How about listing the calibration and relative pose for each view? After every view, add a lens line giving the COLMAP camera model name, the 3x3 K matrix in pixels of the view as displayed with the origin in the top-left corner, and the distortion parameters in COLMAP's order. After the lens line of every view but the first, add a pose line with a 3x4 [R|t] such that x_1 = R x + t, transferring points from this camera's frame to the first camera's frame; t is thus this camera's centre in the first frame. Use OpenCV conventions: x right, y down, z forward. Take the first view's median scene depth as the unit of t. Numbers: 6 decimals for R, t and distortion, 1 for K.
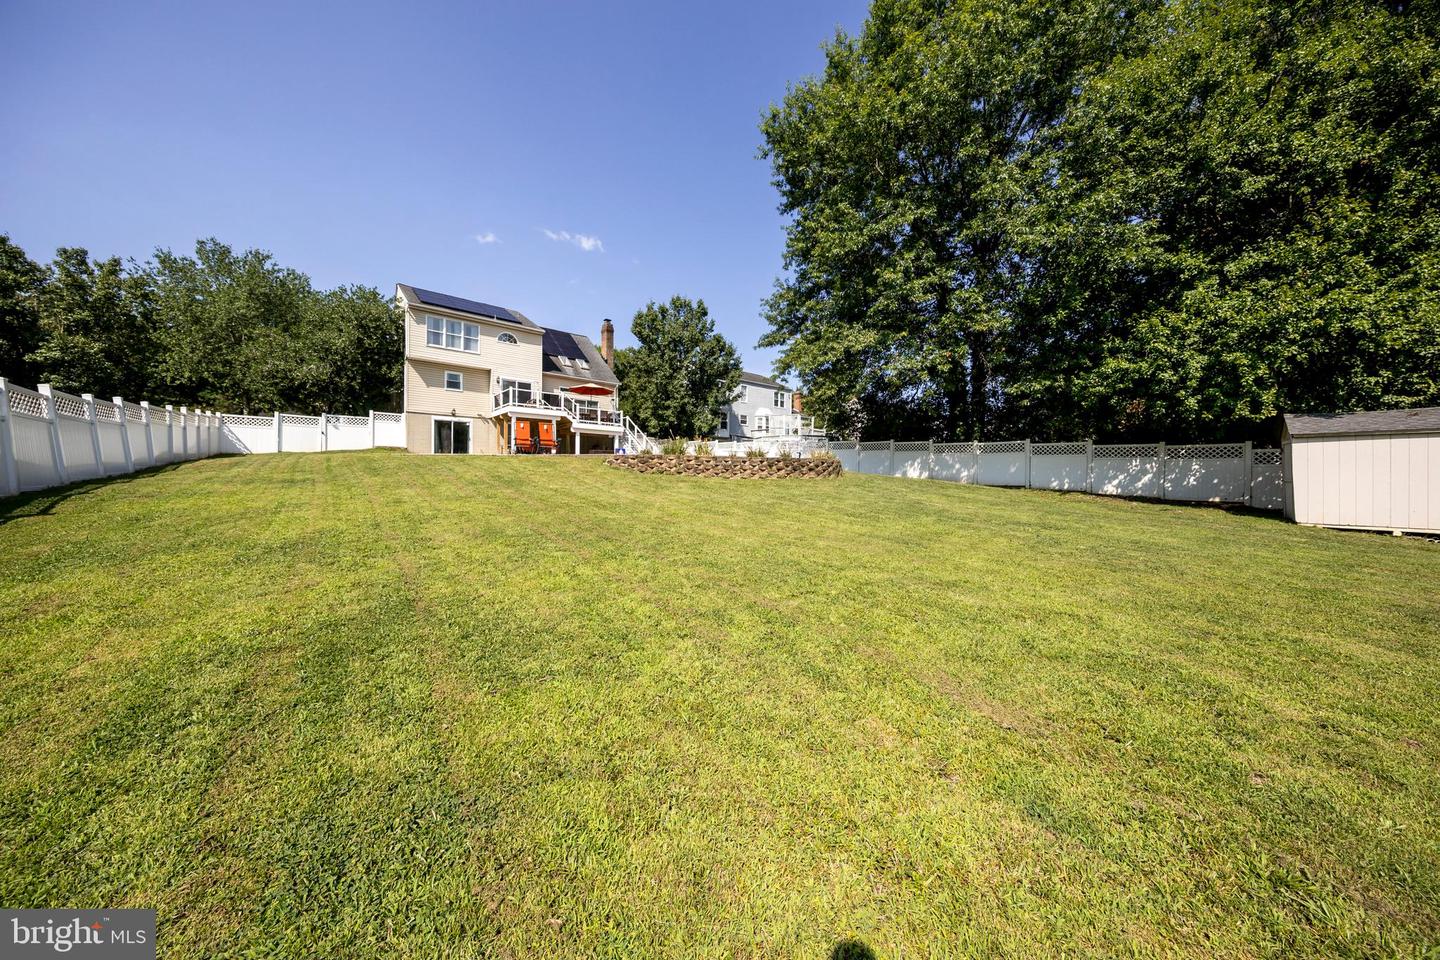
lens RADIAL K [[453.4, 0, 717.6], [0, 453.4, 476.3], [0, 0, 1]] dist [0.005176, -0.003895]
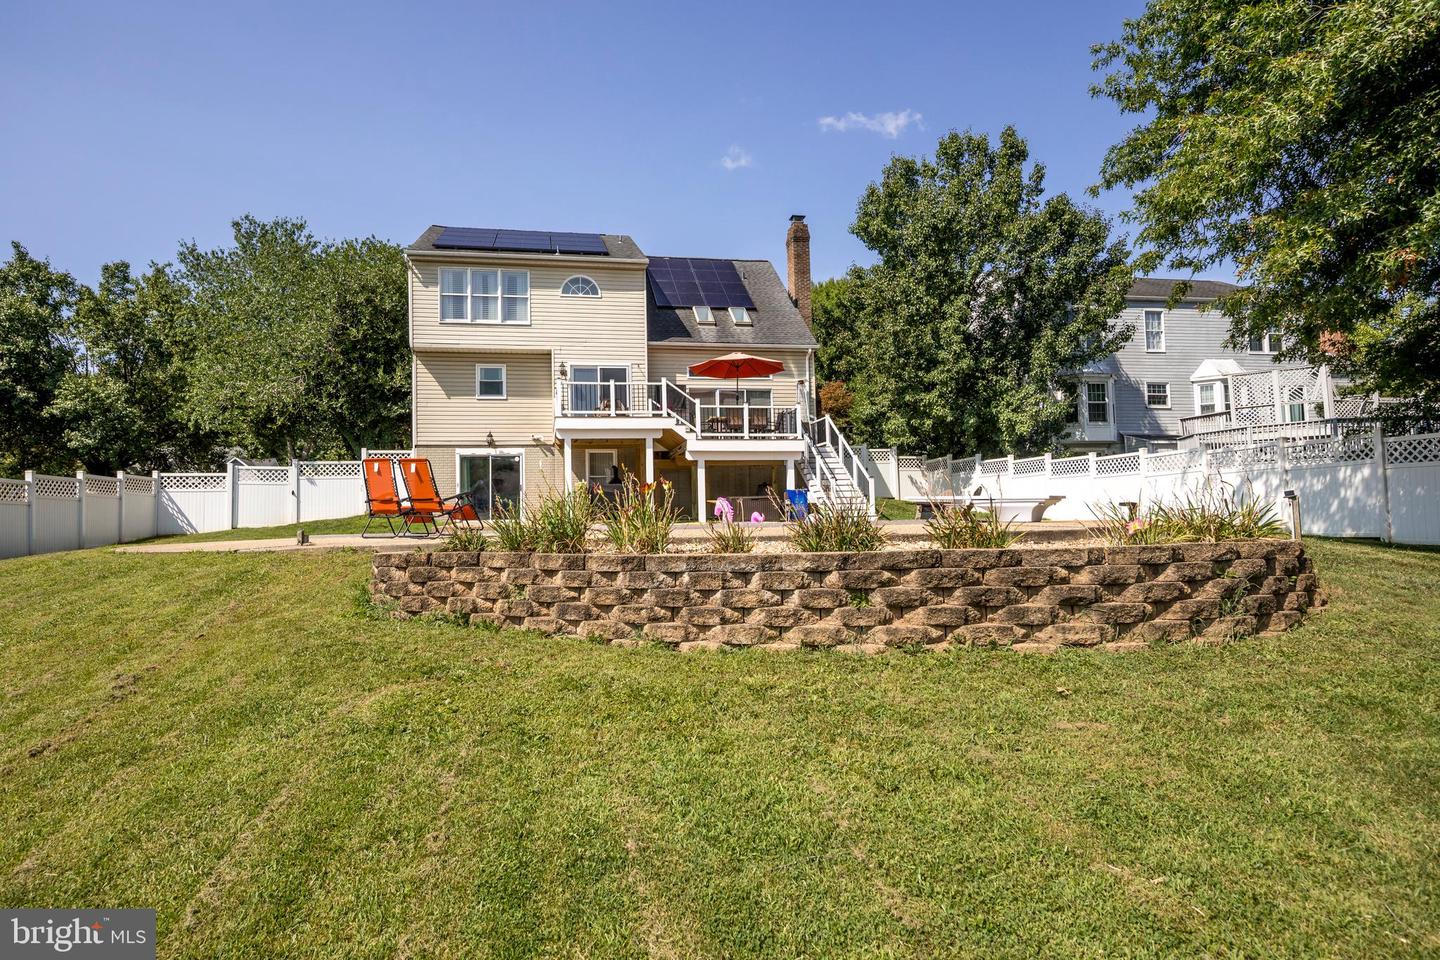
lens RADIAL K [[832.6, 0, 716.6], [0, 832.6, 472.7], [0, 0, 1]] dist [0.022834, 0.000860]
pose [[0.873859, -0.060739, -0.482370, 0.115641], [0.030799, 0.997089, -0.069755, -0.024552], [0.485203, 0.046099, 0.873186, 0.266919]]
